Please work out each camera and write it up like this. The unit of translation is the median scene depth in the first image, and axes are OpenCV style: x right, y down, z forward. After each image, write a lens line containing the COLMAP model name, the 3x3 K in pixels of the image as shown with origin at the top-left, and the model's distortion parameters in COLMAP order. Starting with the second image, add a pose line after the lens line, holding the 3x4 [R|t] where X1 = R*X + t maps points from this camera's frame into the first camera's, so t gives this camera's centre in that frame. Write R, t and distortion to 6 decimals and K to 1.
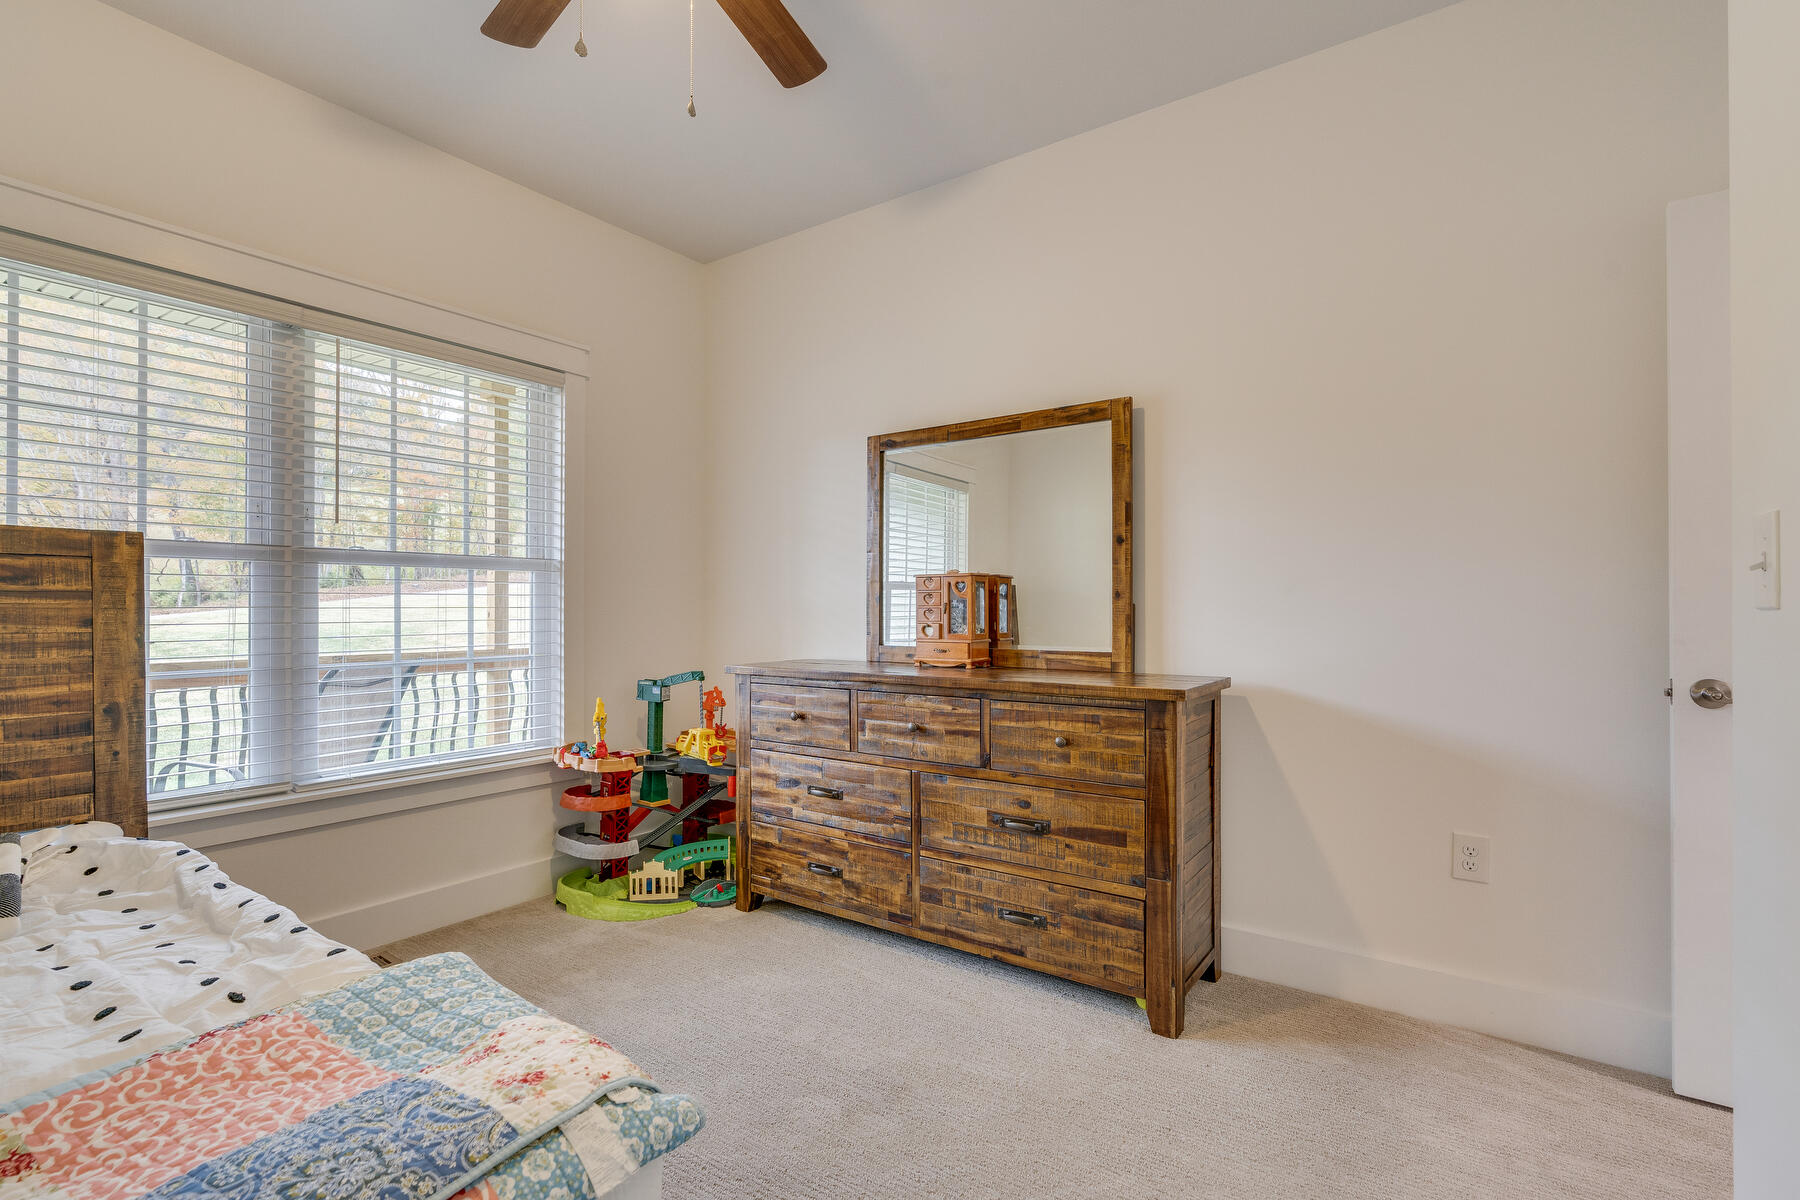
lens RADIAL K [[811.8, 0, 908.8], [0, 811.8, 609.1], [0, 0, 1]] dist [-0.002370, 0.000596]
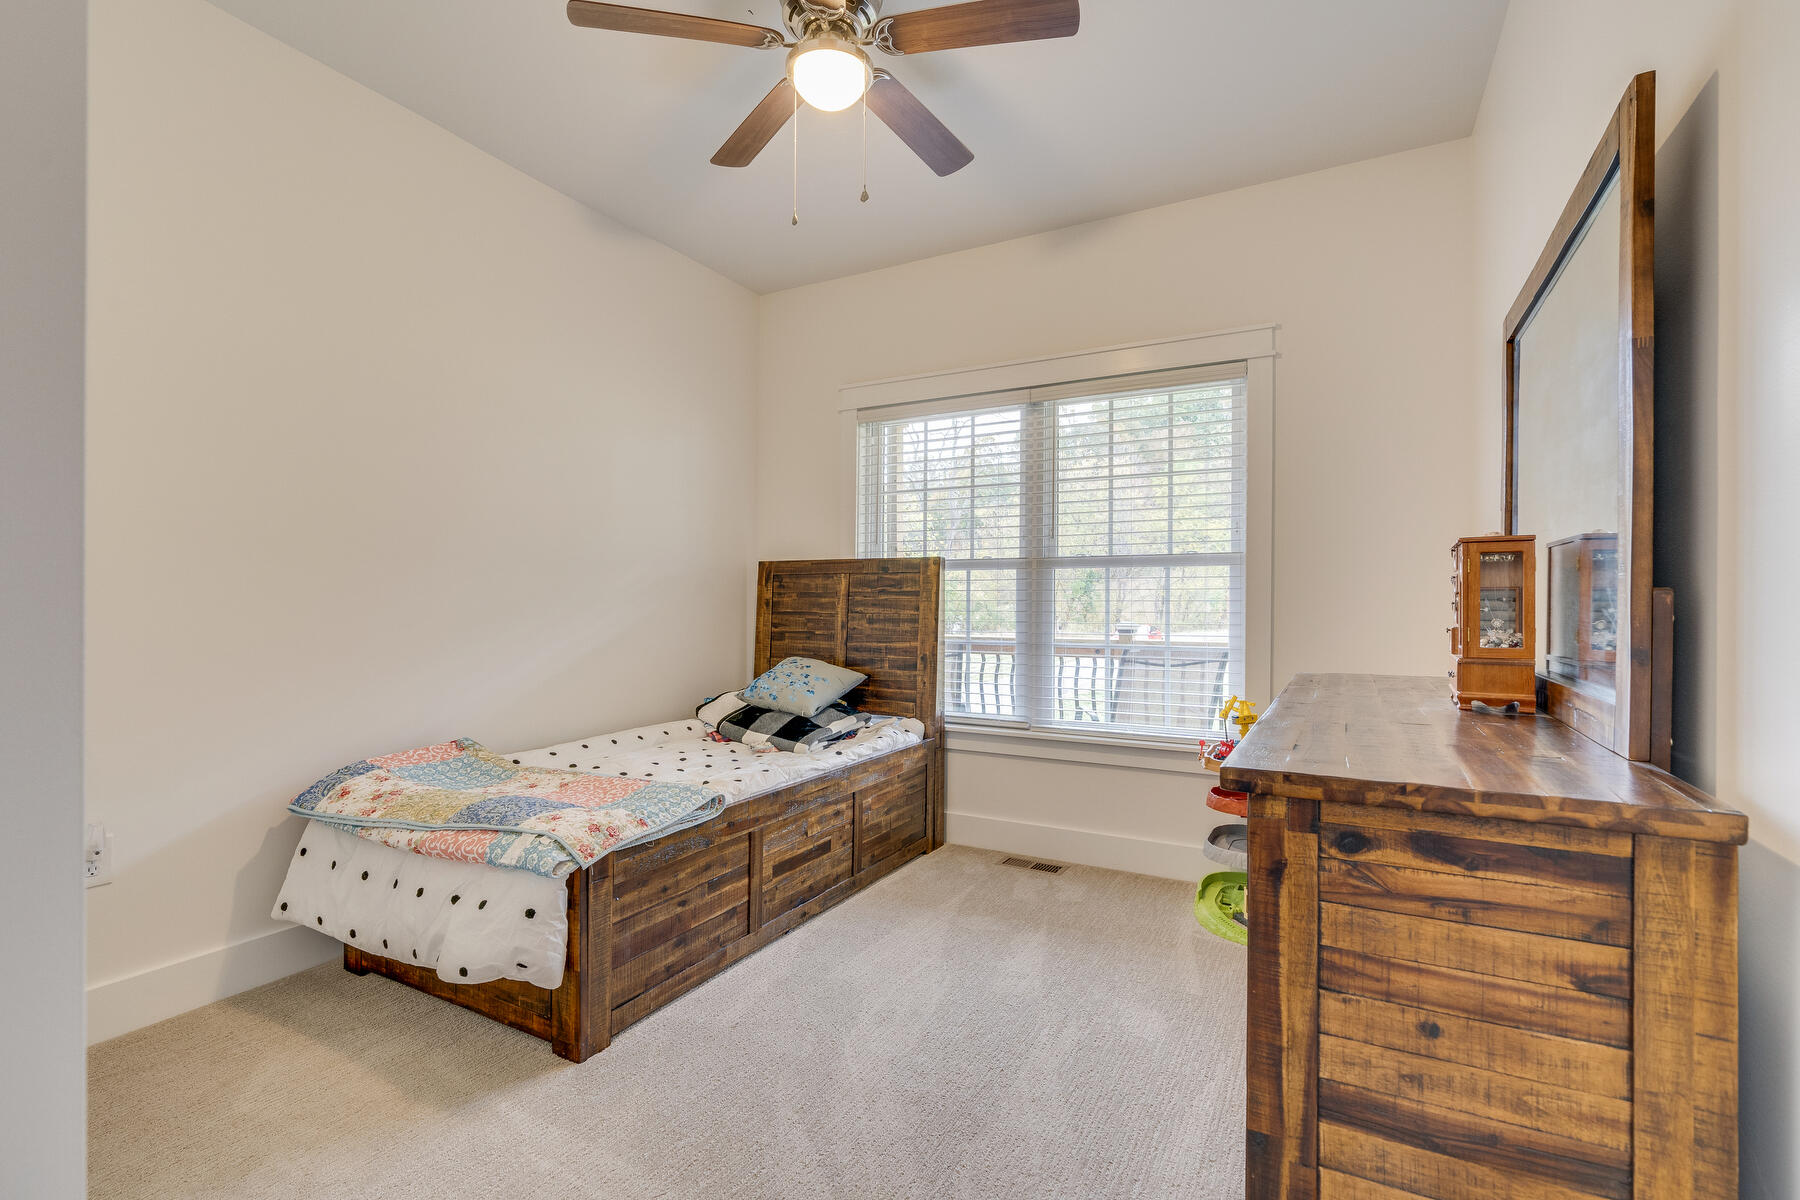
lens RADIAL K [[811.8, 0, 887.1], [0, 811.8, 607.8], [0, 0, 1]] dist [-0.002370, 0.000596]
pose [[0.084153, 0.000336, -0.996453, 0.693858], [-0.009746, 0.999952, -0.000486, 0.014102], [0.996405, 0.009752, 0.084152, 0.688178]]
